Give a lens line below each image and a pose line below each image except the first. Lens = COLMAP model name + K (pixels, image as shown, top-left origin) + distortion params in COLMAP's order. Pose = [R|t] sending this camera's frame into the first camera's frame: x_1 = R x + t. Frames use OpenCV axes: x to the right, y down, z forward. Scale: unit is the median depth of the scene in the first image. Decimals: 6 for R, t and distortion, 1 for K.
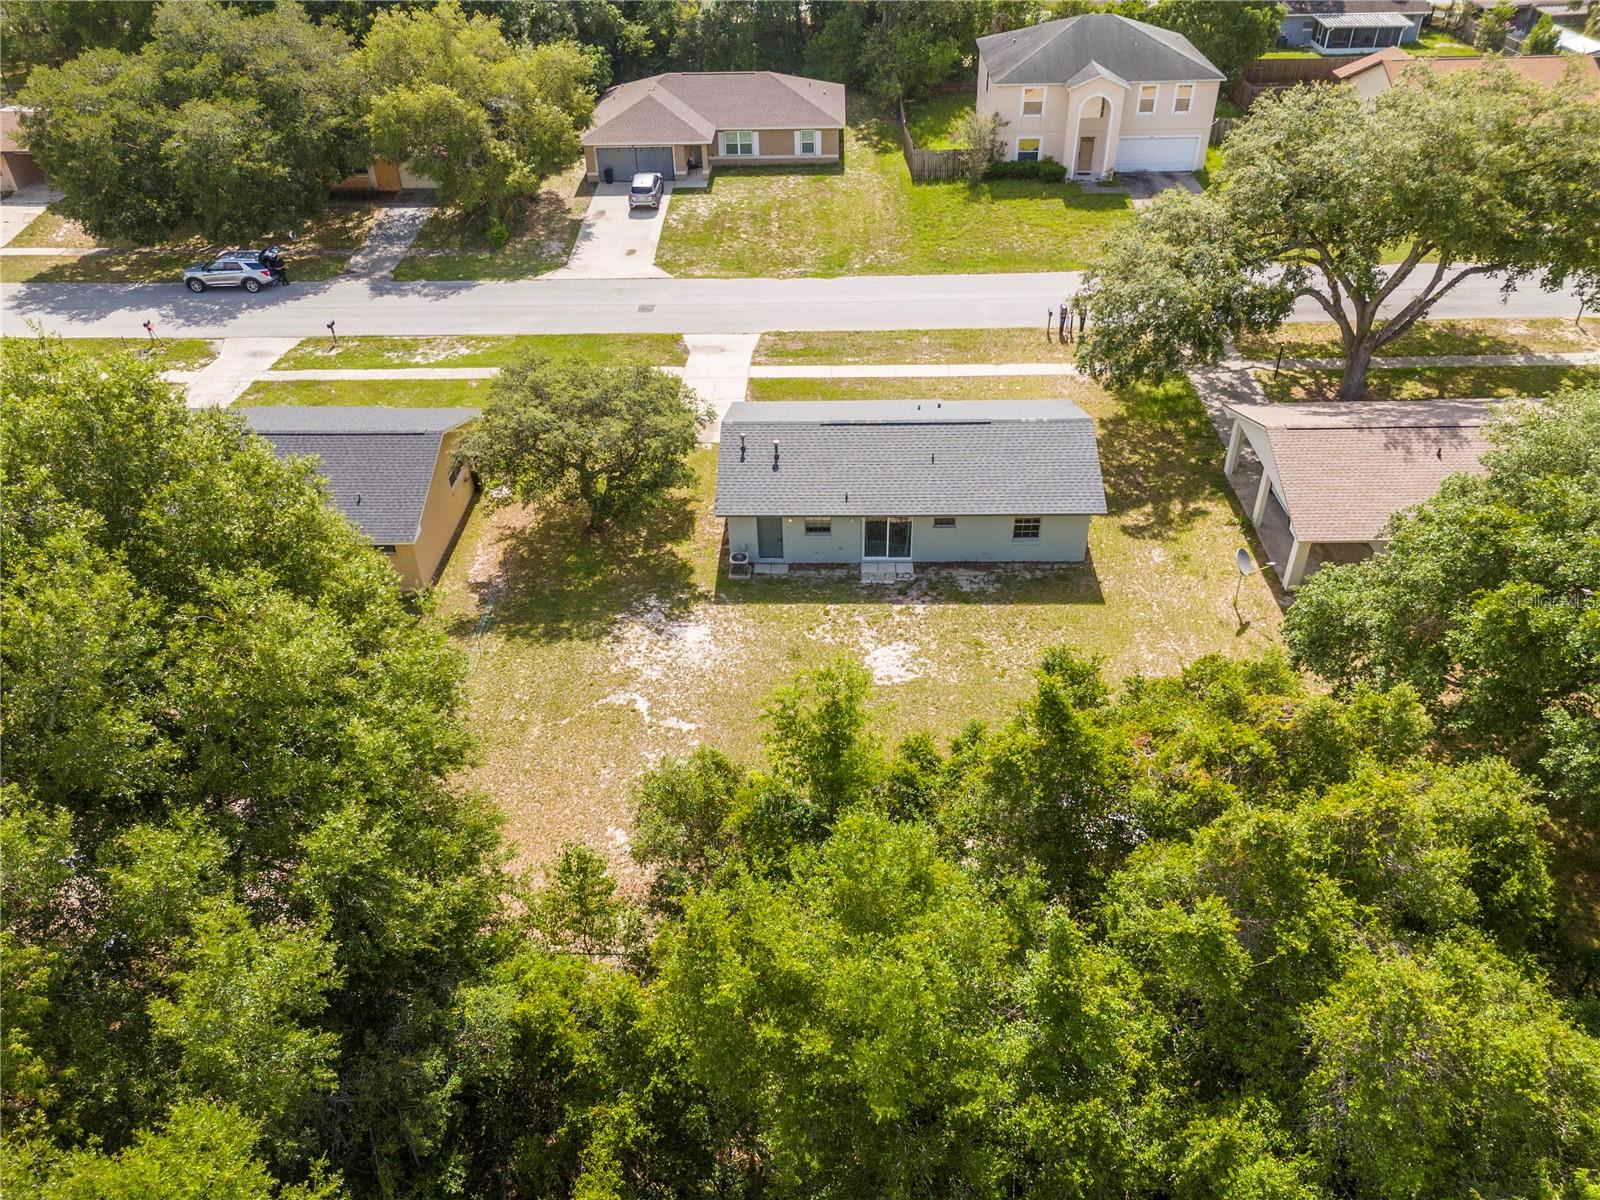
lens RADIAL K [[1182.3, 0, 797.3], [0, 1182.3, 602.1], [0, 0, 1]] dist [0.076250, -0.071027]
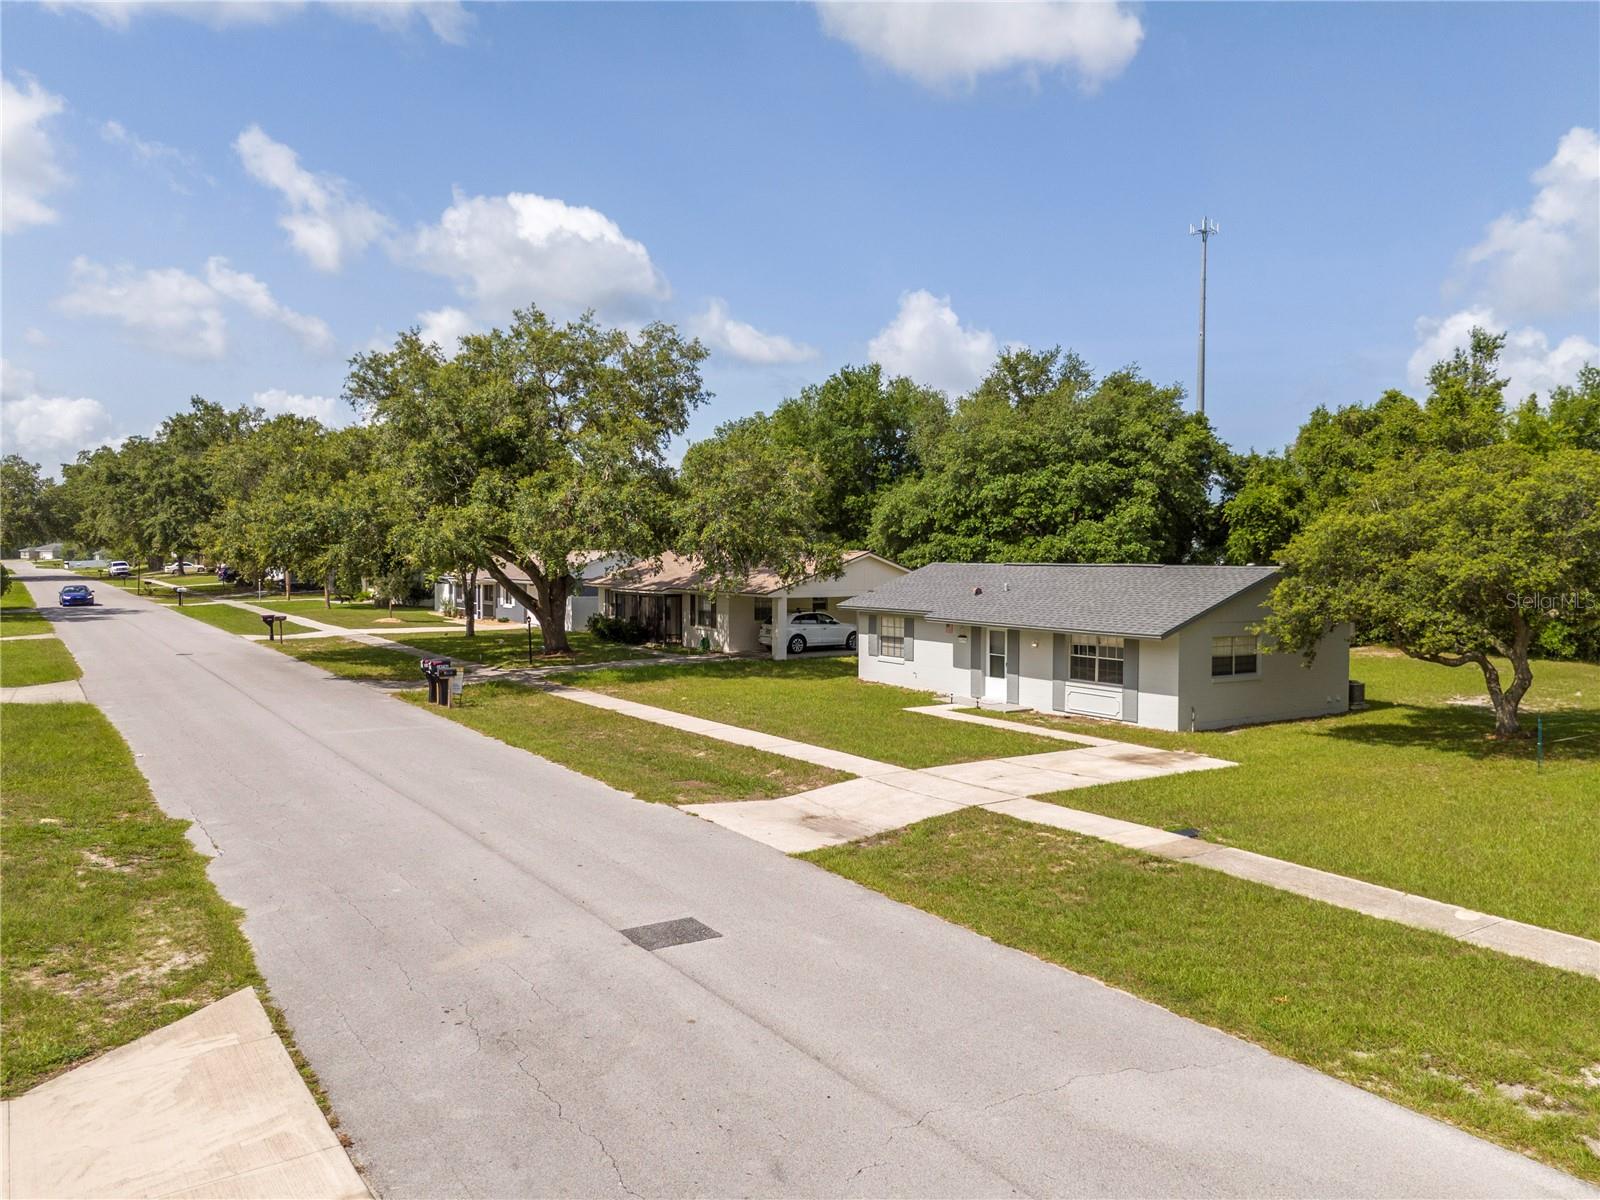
lens RADIAL K [[1192.9, 0, 807.1], [0, 1192.9, 599.0], [0, 0, 1]] dist [0.075651, -0.008321]
pose [[-0.581900, -0.011542, 0.813179, -0.445336], [0.496901, 0.786506, 0.366739, -0.501260], [-0.643803, 0.617474, -0.451933, 1.429702]]
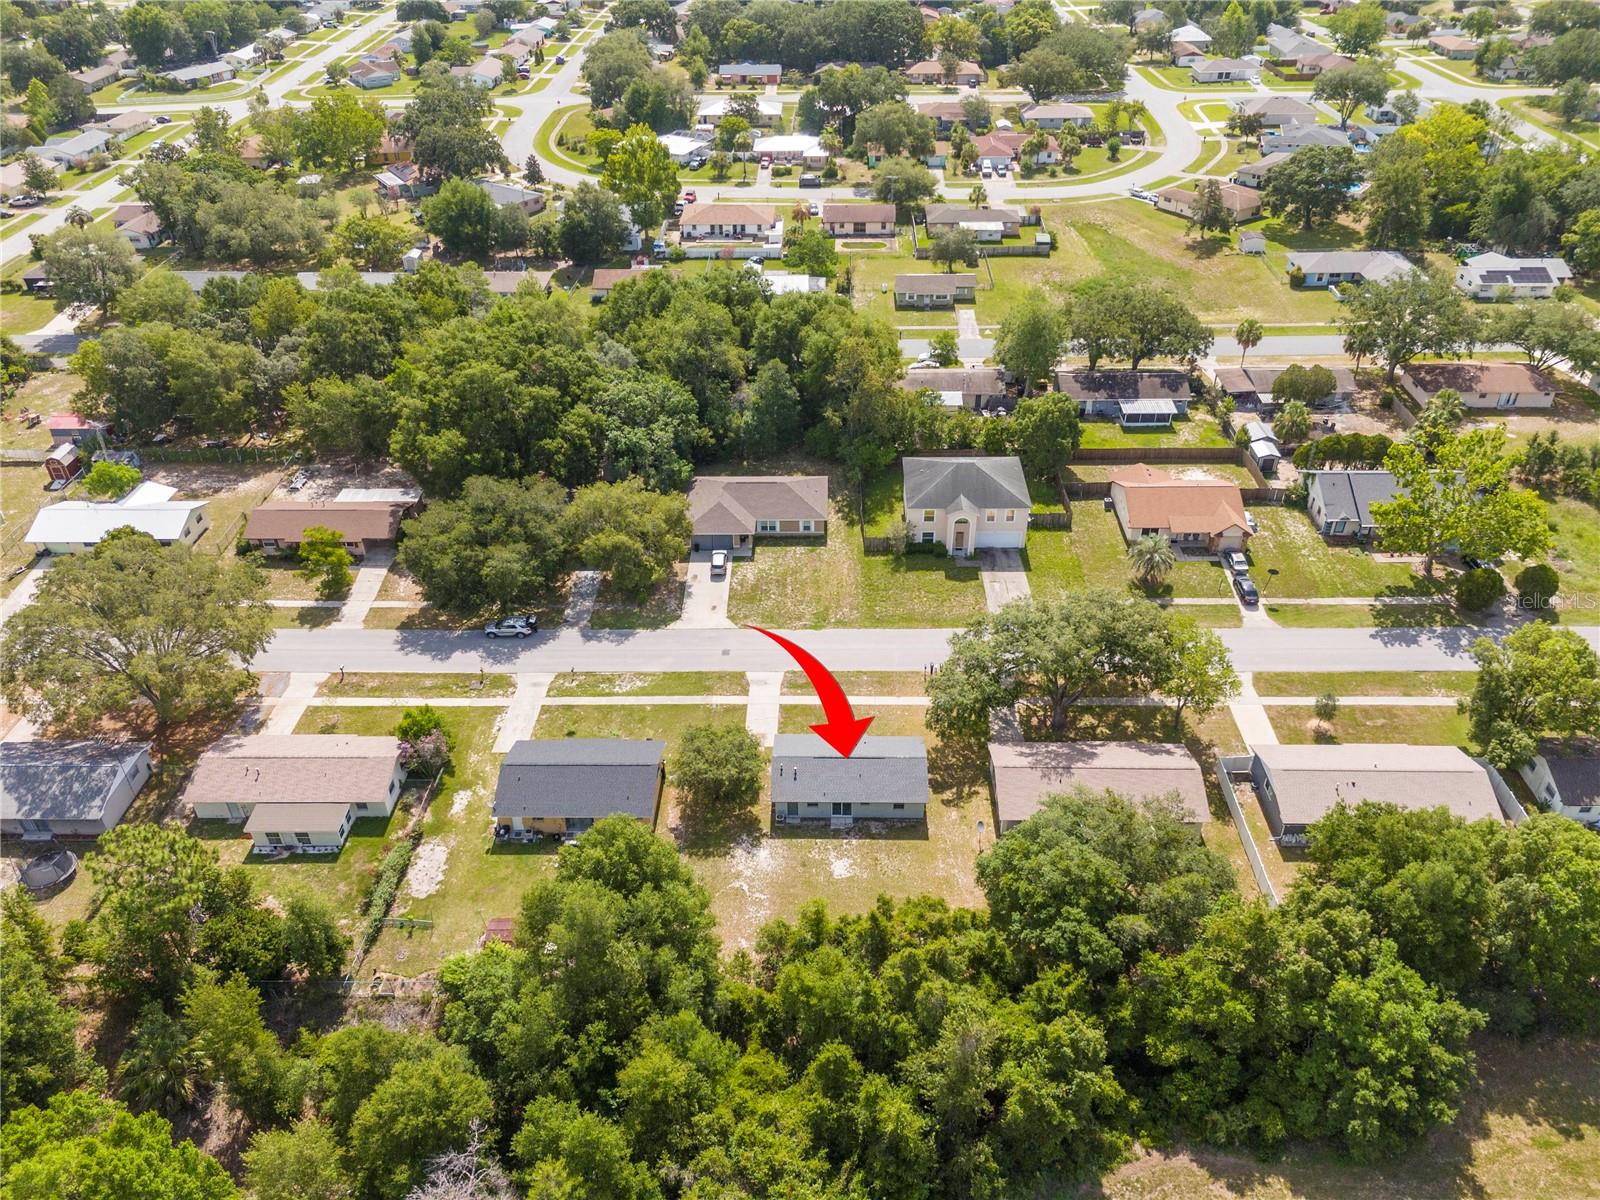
lens RADIAL K [[1182.3, 0, 801.3], [0, 1182.3, 600.3], [0, 0, 1]] dist [0.076250, -0.071027]
pose [[0.999950, 0.002768, 0.009572, -0.027919], [-0.002468, 0.999509, -0.031240, -0.371409], [-0.009654, 0.031215, 0.999466, -1.312865]]
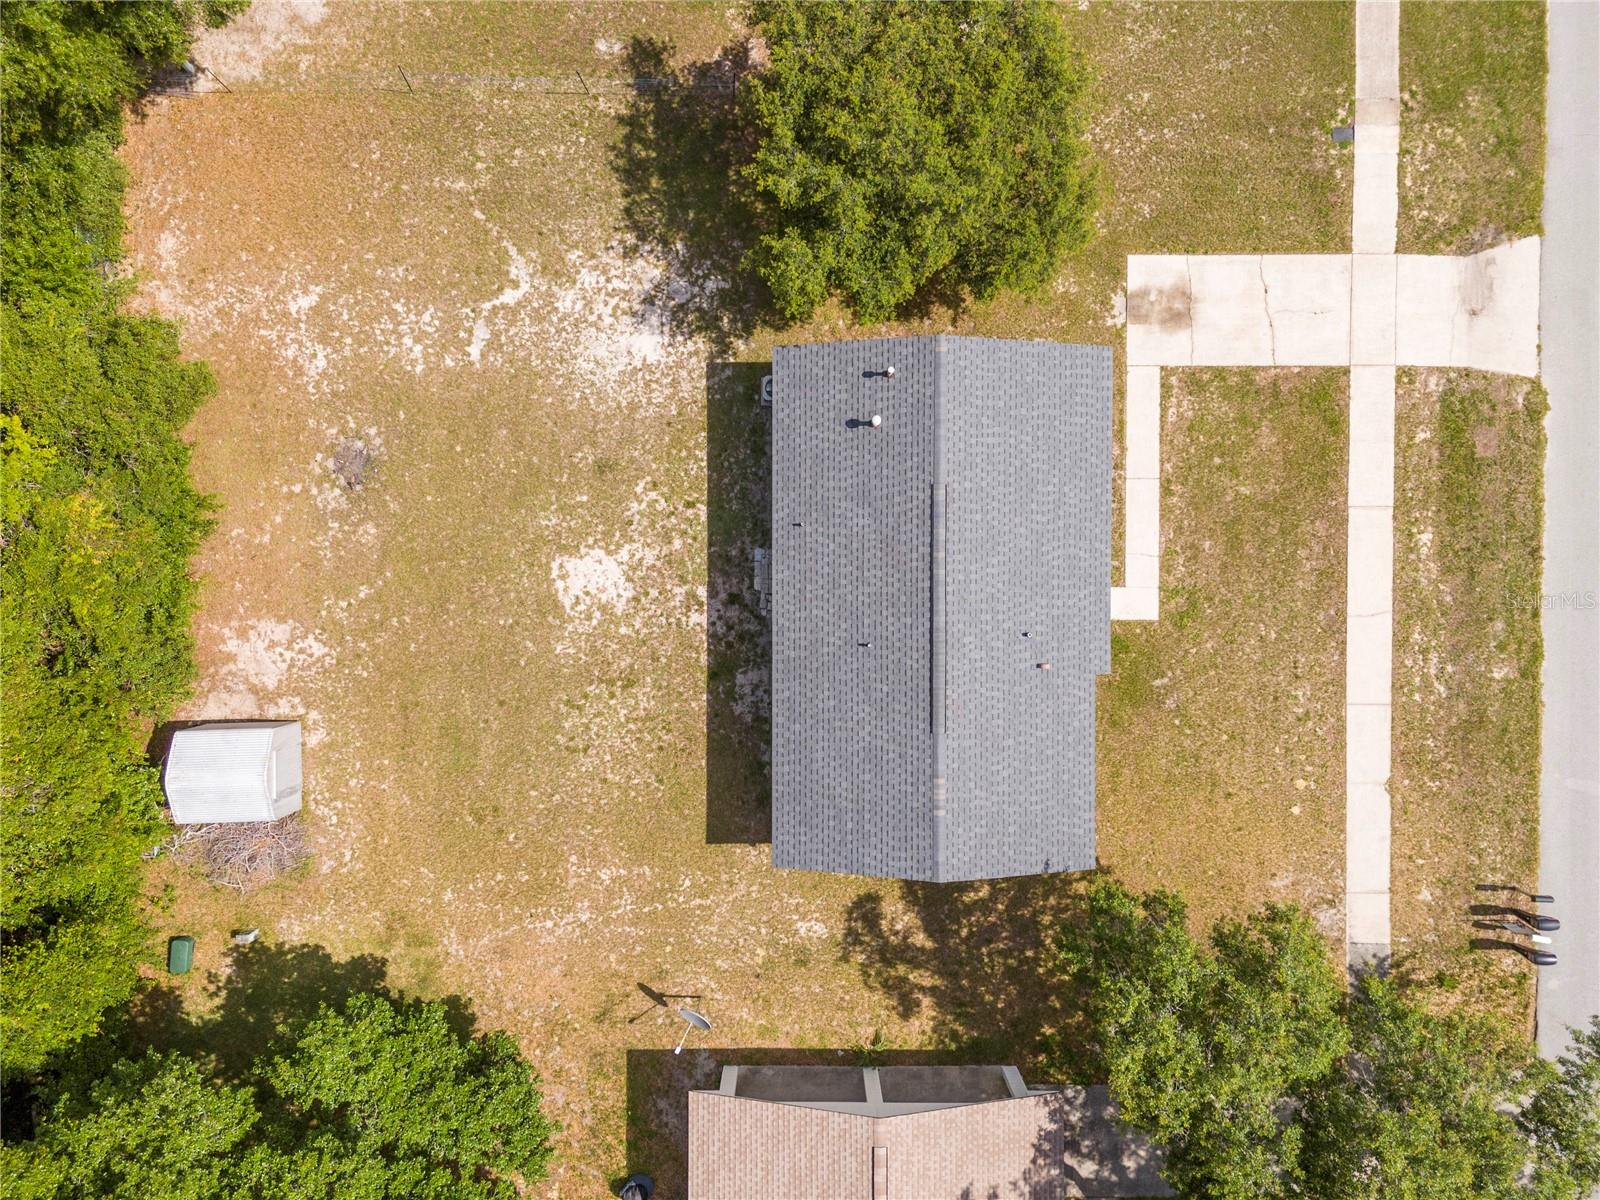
lens RADIAL K [[1182.3, 0, 800.7], [0, 1182.3, 597.7], [0, 0, 1]] dist [0.076250, -0.071027]
pose [[0.027472, 0.999129, 0.031421, 0.058088], [-0.604536, -0.008427, 0.796534, -0.608313], [0.796104, -0.040877, 0.603777, 0.499699]]
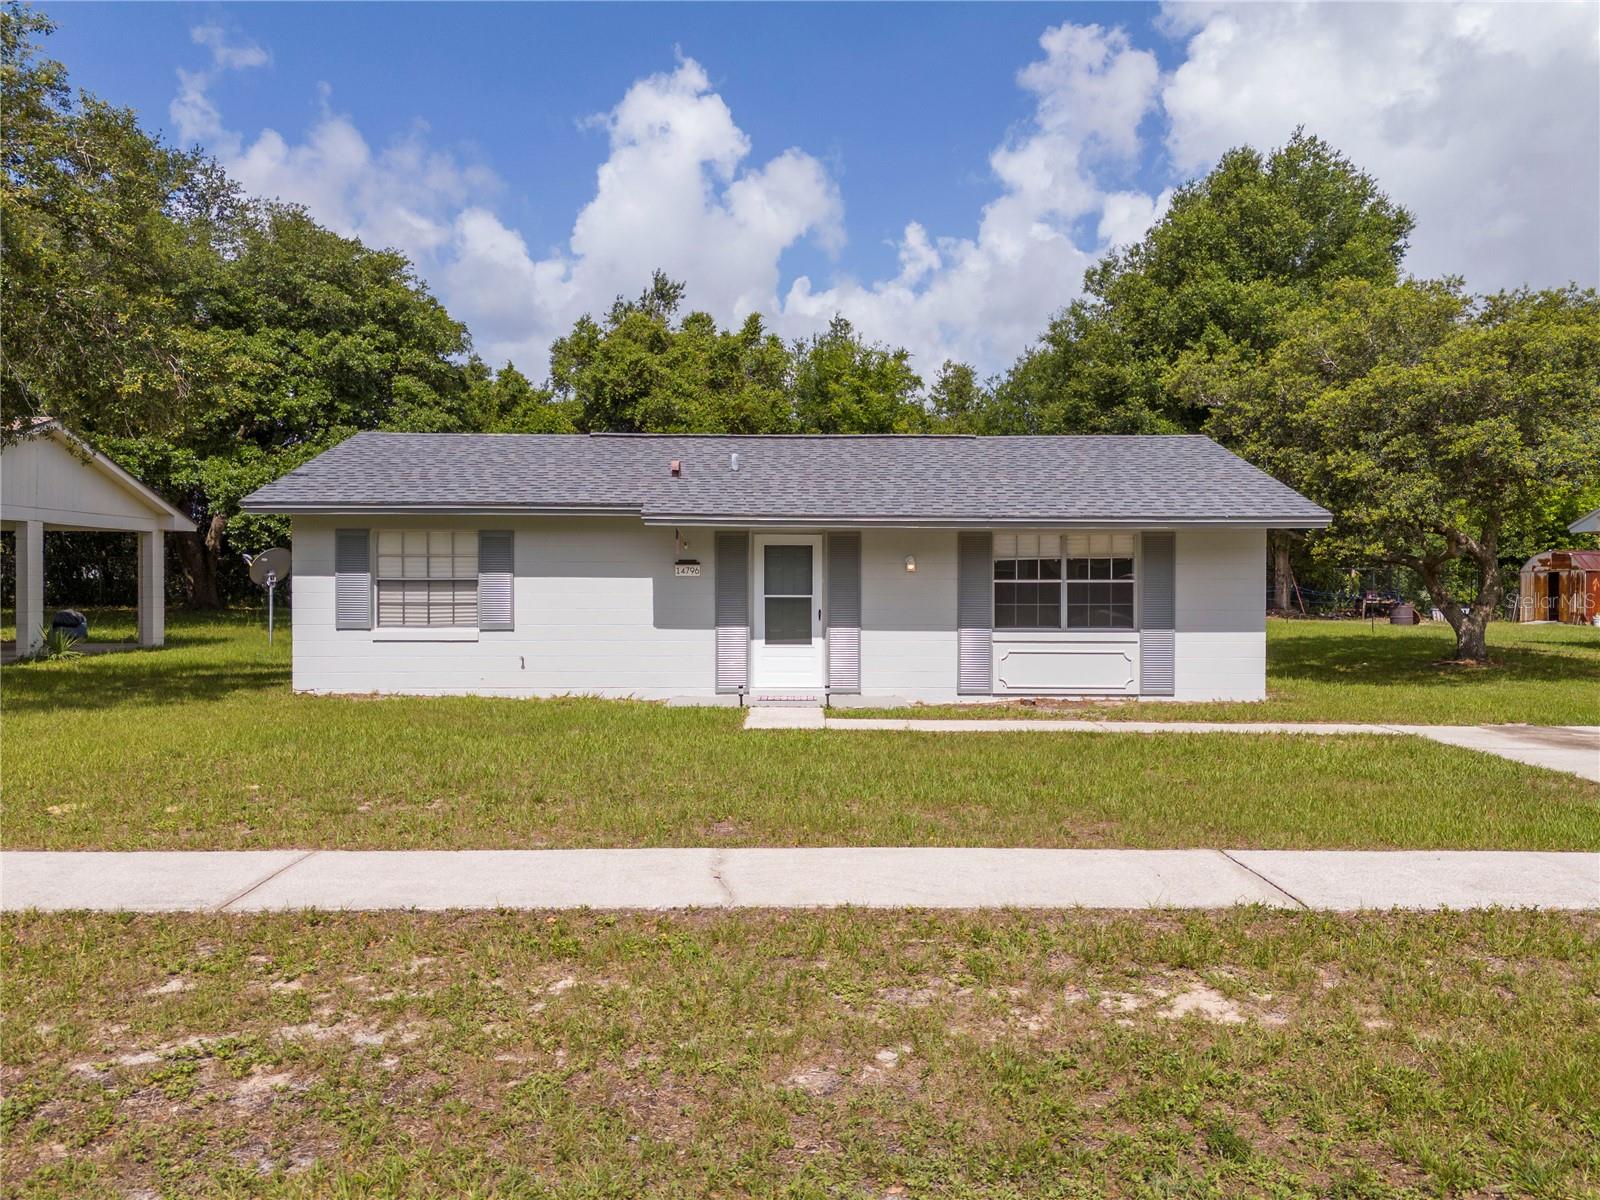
lens RADIAL K [[1182.3, 0, 801.2], [0, 1182.3, 603.5], [0, 0, 1]] dist [0.076250, -0.071027]
pose [[-0.999390, 0.020871, -0.027995, 0.092787], [-0.000744, 0.788812, 0.614634, -0.350728], [0.034910, 0.614280, -0.788316, 1.309664]]
